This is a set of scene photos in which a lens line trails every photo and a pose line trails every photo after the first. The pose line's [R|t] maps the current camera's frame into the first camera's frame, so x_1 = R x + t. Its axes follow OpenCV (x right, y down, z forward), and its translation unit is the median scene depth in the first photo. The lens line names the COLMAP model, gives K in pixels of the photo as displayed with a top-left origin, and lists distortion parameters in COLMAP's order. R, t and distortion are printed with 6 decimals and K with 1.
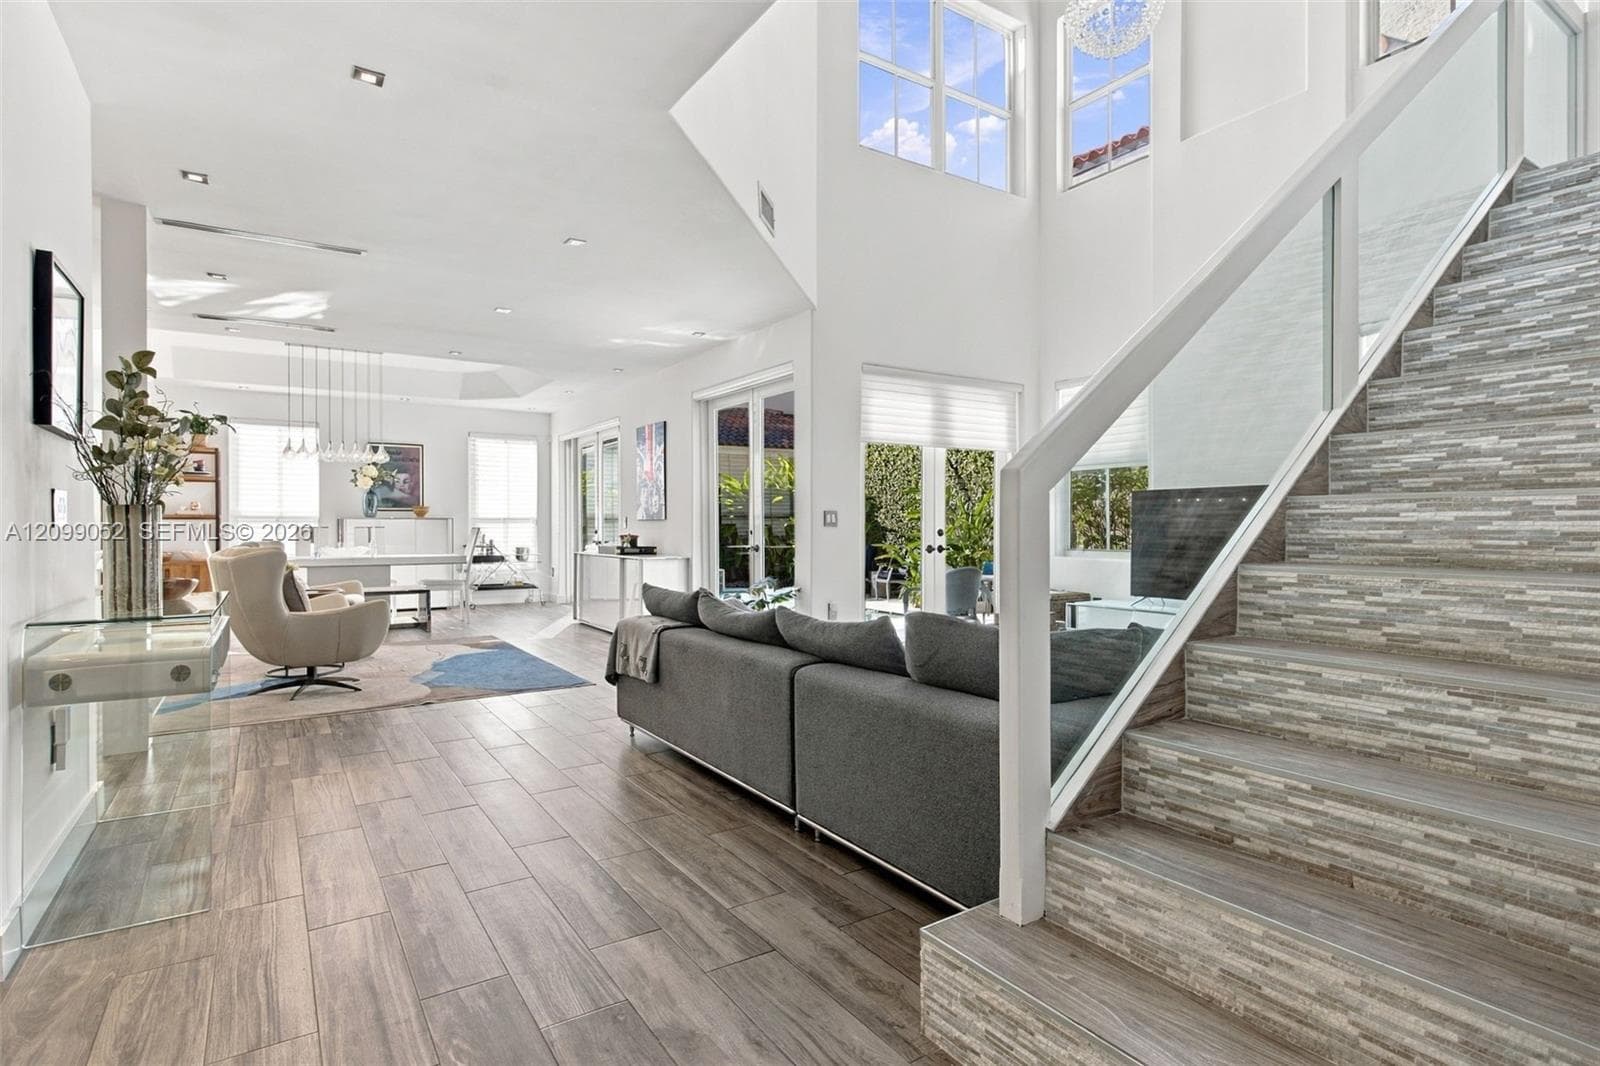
lens RADIAL K [[807.9, 0, 805.0], [0, 807.9, 530.0], [0, 0, 1]] dist [0.003806, 0.000741]
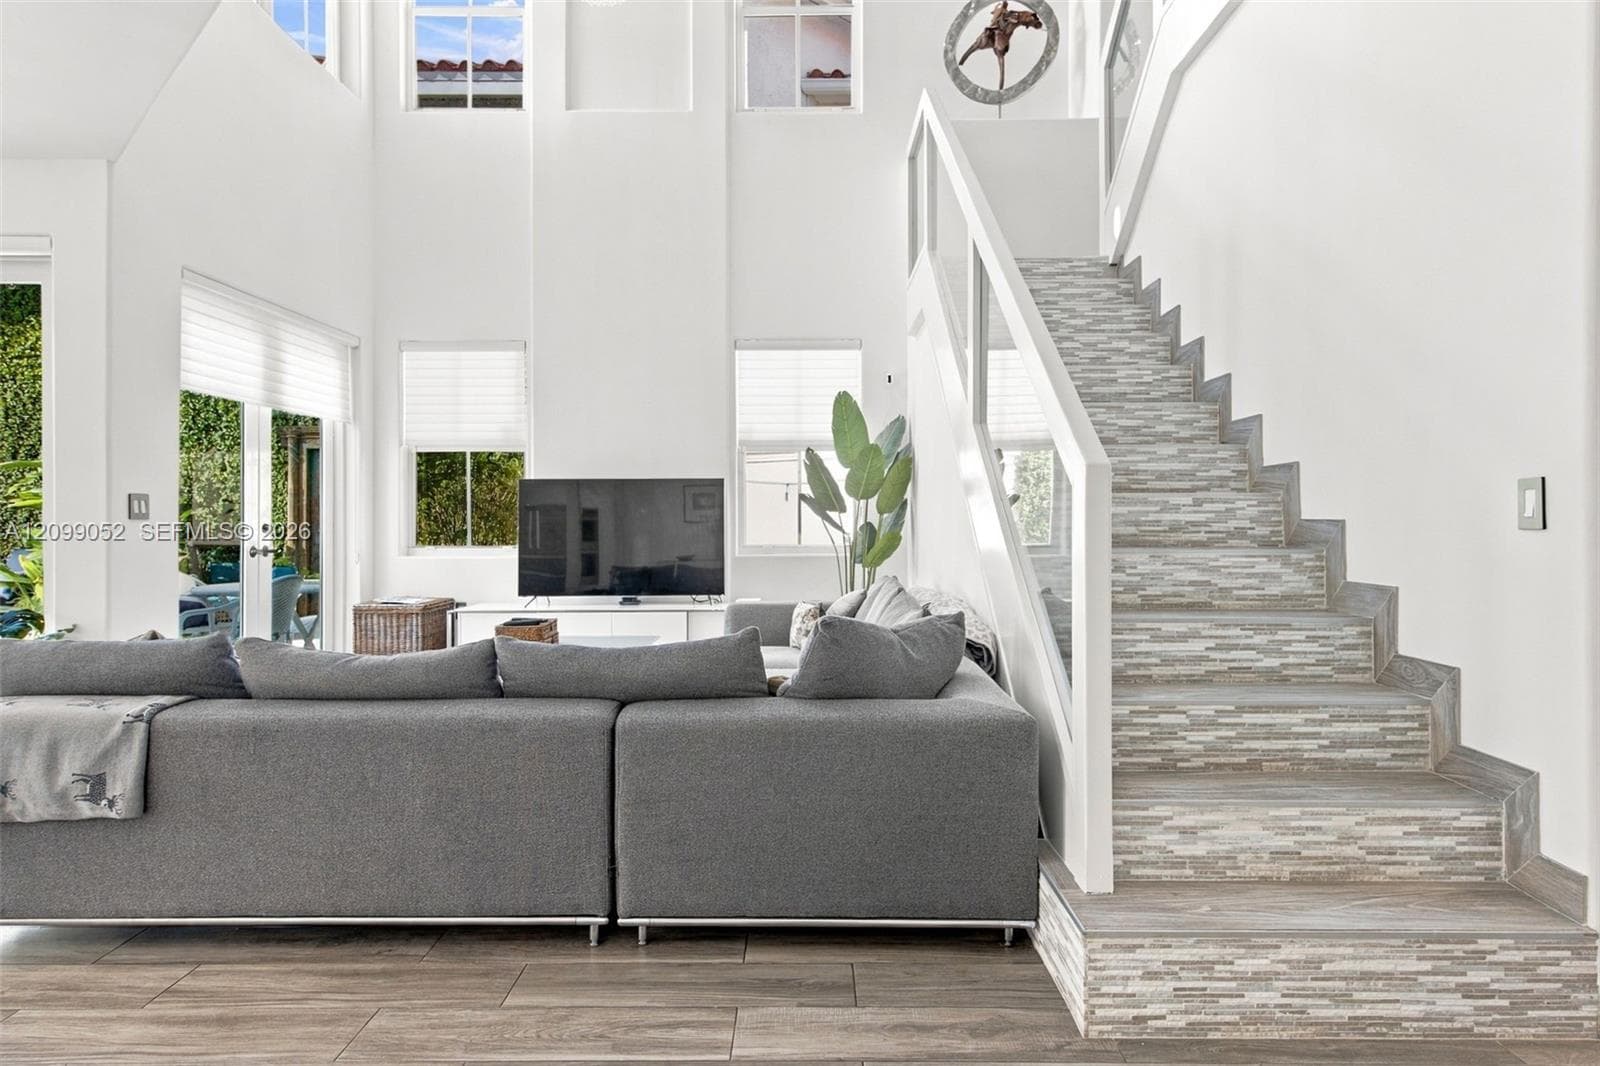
lens RADIAL K [[911.8, 0, 790.5], [0, 911.8, 526.4], [0, 0, 1]] dist [0.013461, -0.000387]
pose [[0.559758, -0.008706, 0.828610, -0.986706], [0.005916, 0.999961, 0.006510, -0.003288], [-0.828635, 0.001258, 0.559788, 0.690700]]
